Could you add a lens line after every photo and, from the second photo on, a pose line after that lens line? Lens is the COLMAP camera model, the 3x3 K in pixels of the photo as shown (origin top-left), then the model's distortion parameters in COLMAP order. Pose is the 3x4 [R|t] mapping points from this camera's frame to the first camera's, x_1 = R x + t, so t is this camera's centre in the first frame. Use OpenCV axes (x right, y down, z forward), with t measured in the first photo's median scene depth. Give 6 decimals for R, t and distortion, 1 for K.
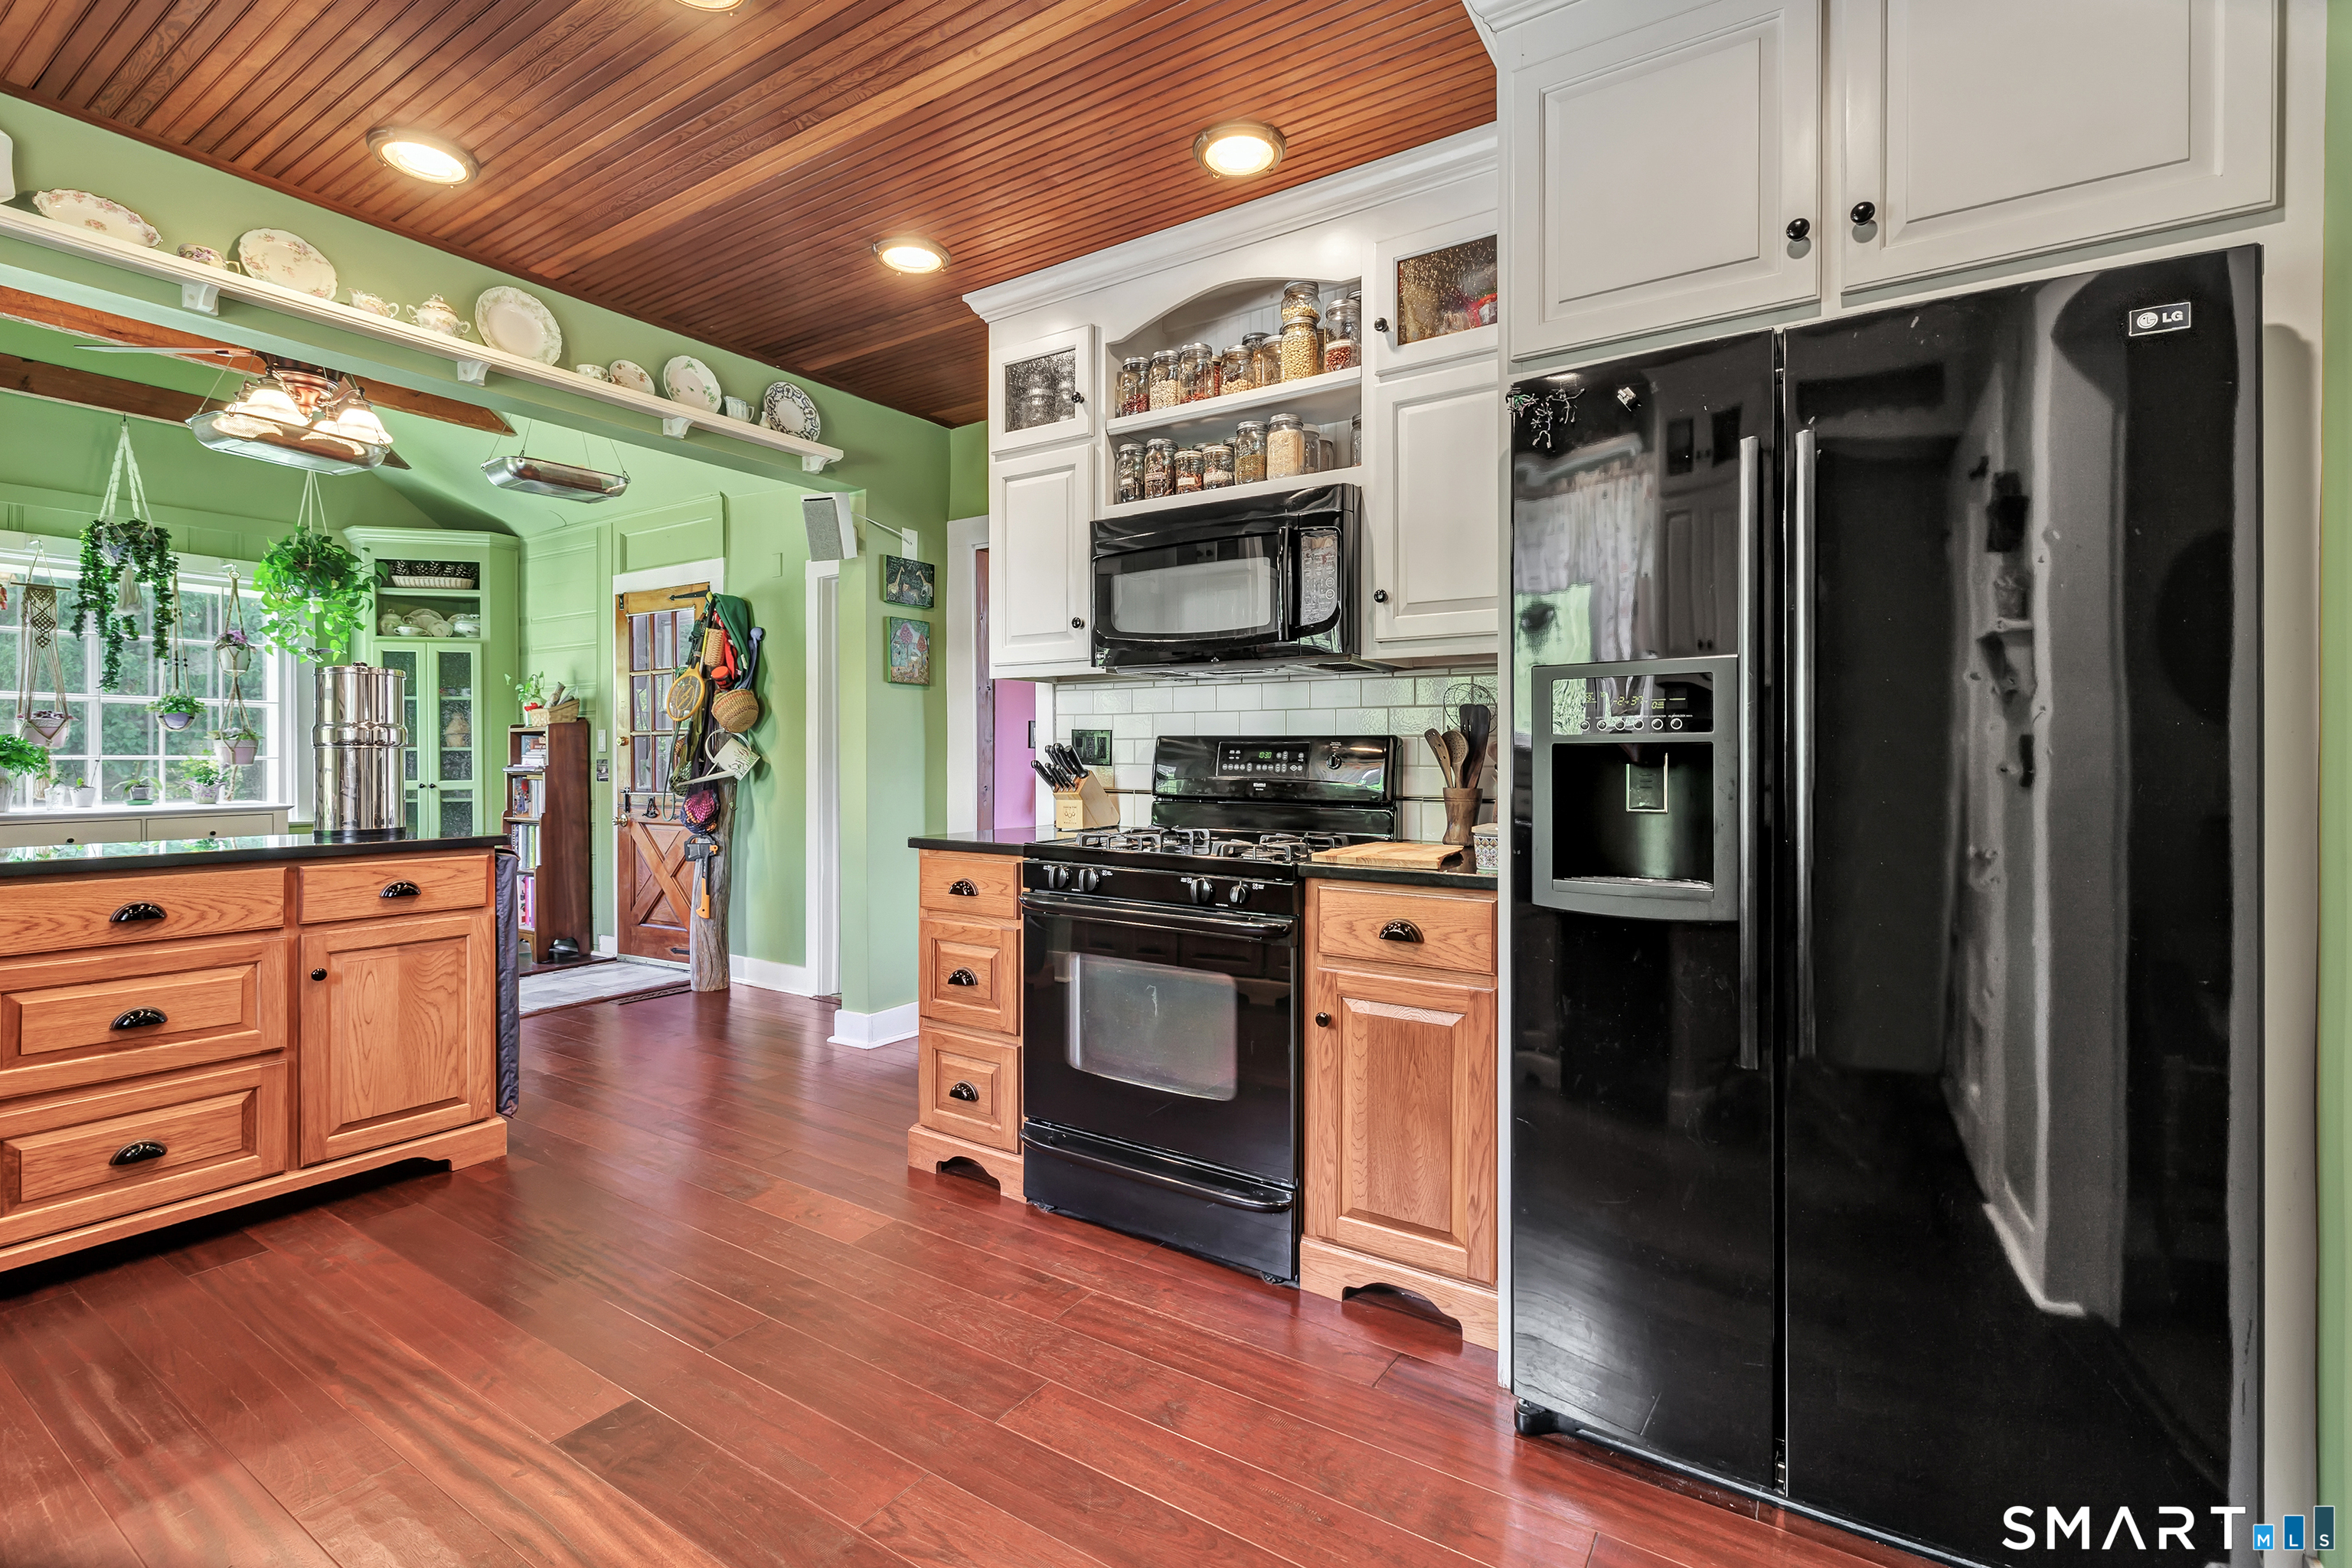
lens RADIAL K [[1072.1, 0, 1180.1], [0, 1072.1, 767.1], [0, 0, 1]] dist [0.000063, -0.000307]
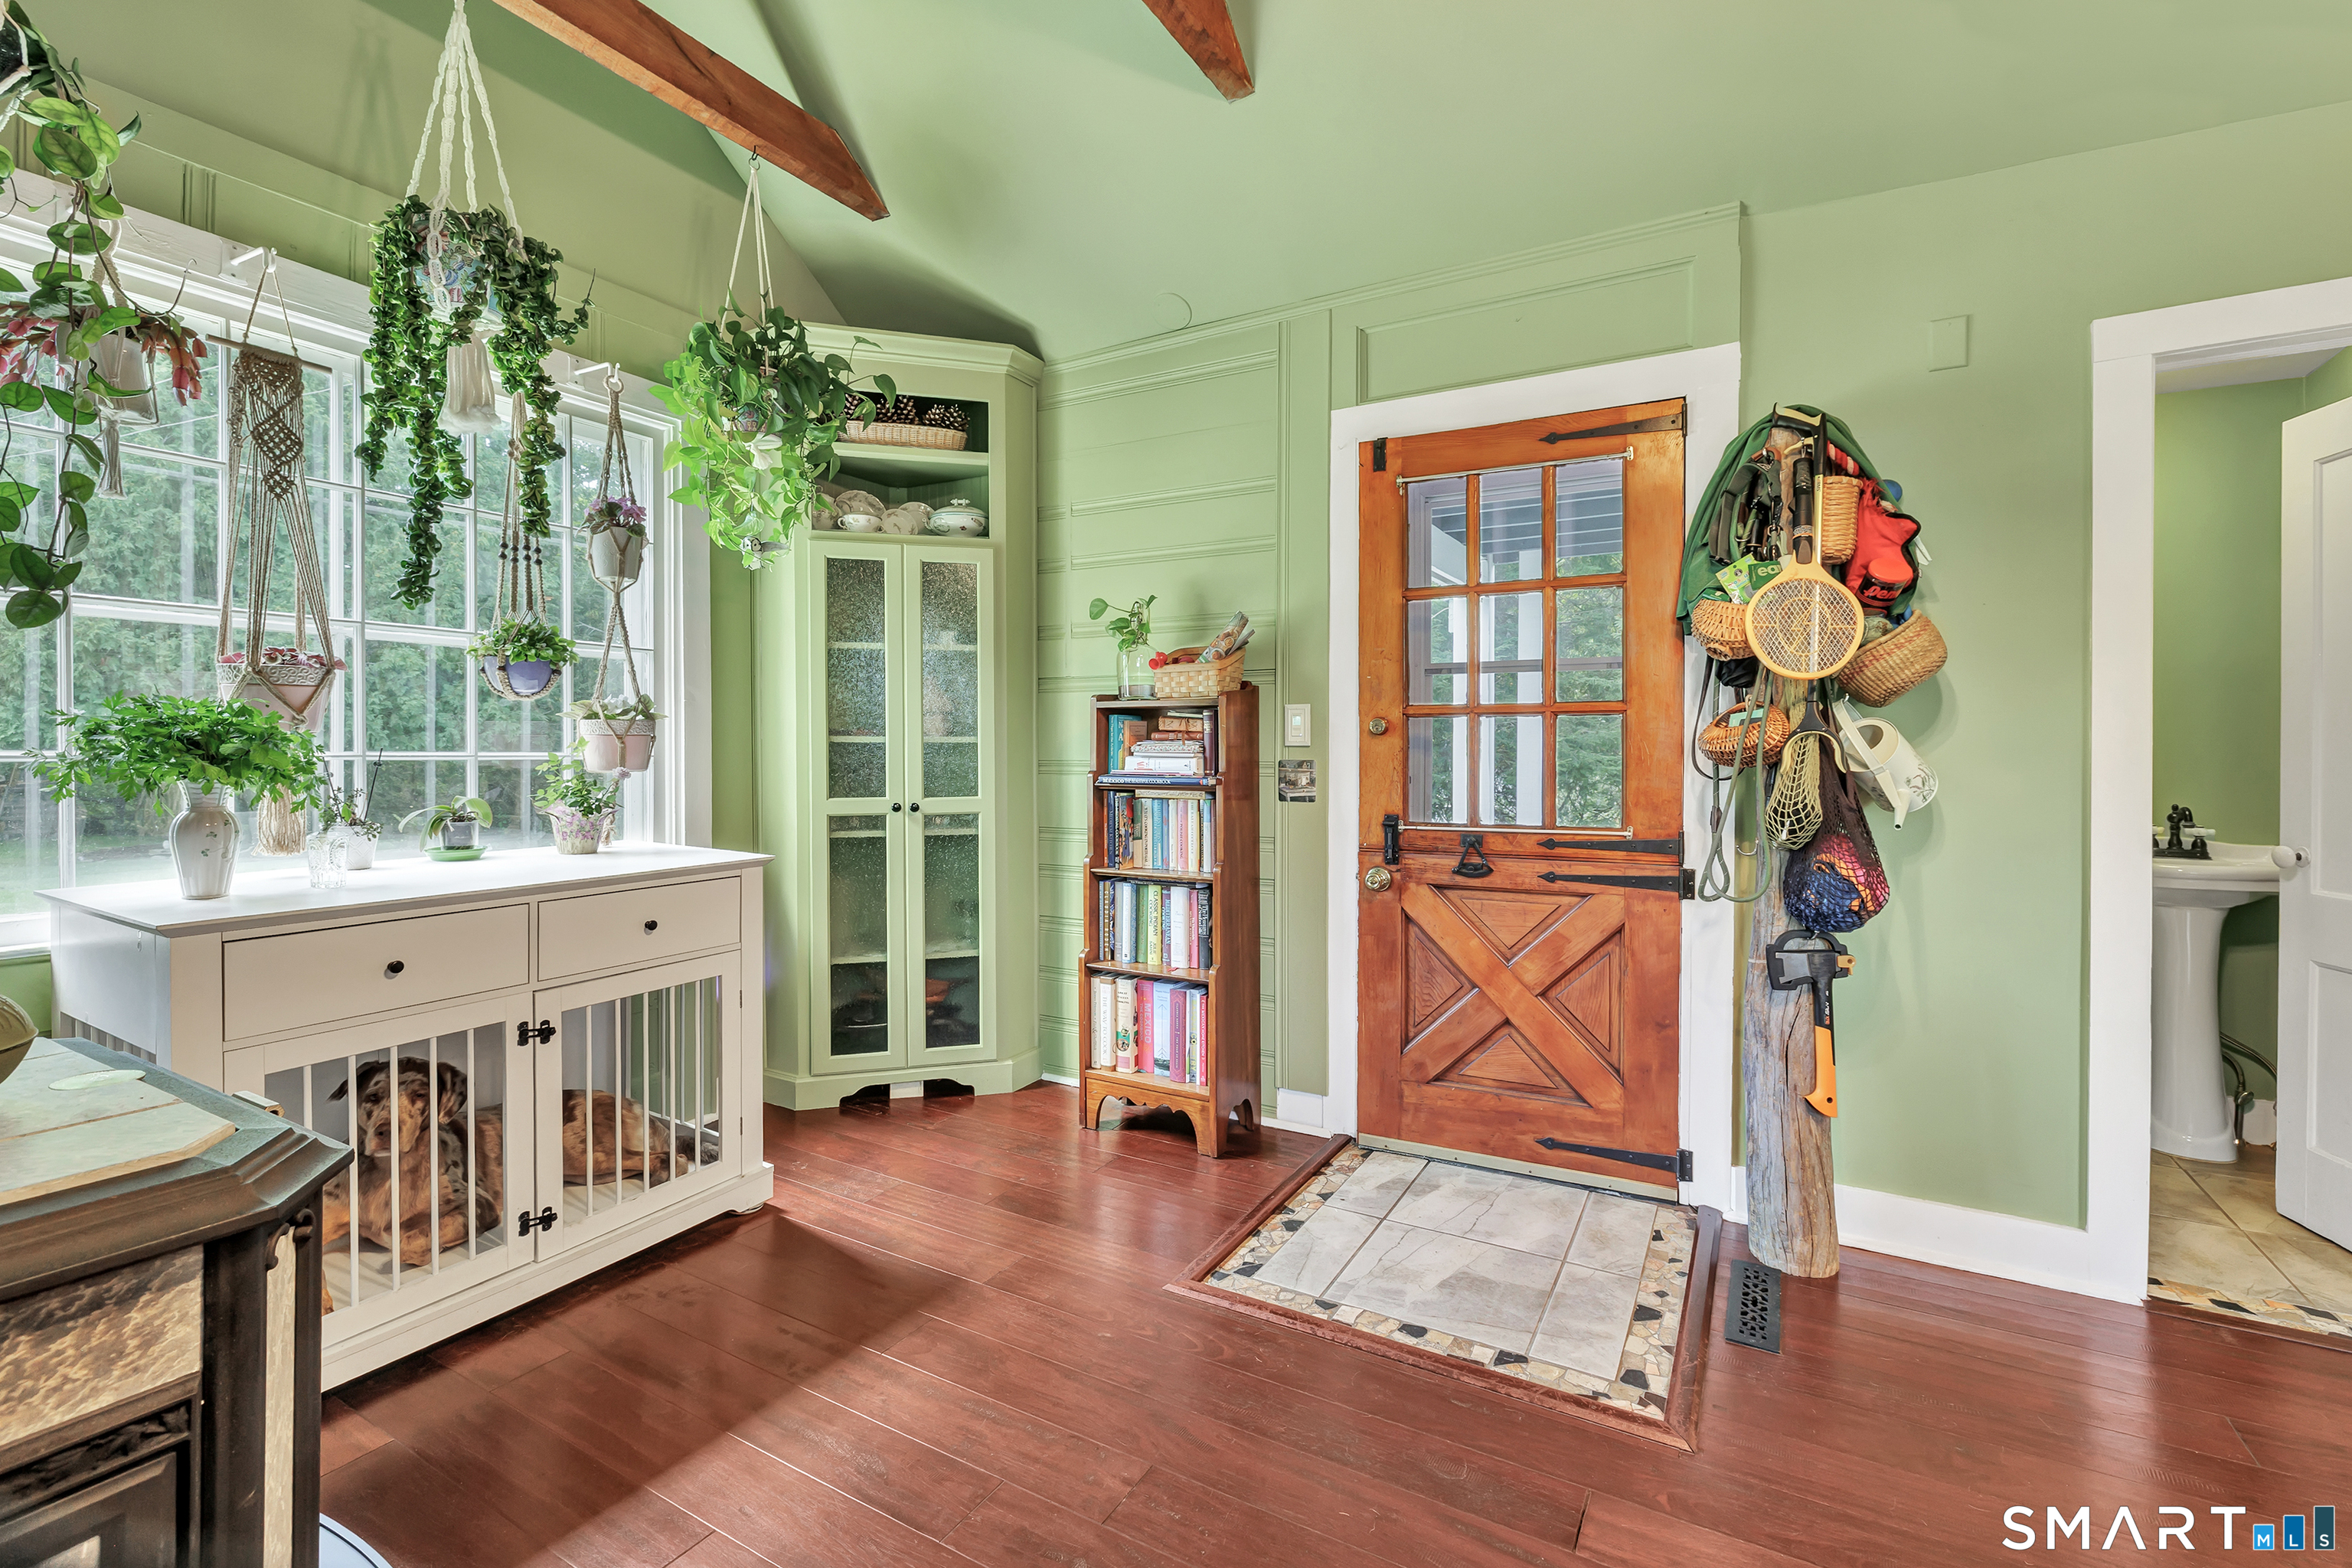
lens RADIAL K [[1016.5, 0, 1129.3], [0, 1016.5, 764.8], [0, 0, 1]] dist [0.004039, 0.000274]
pose [[0.998567, 0.001760, 0.053496, -0.662606], [-0.002099, 0.999978, 0.006291, -0.008136], [-0.053483, -0.006395, 0.998548, 0.513550]]
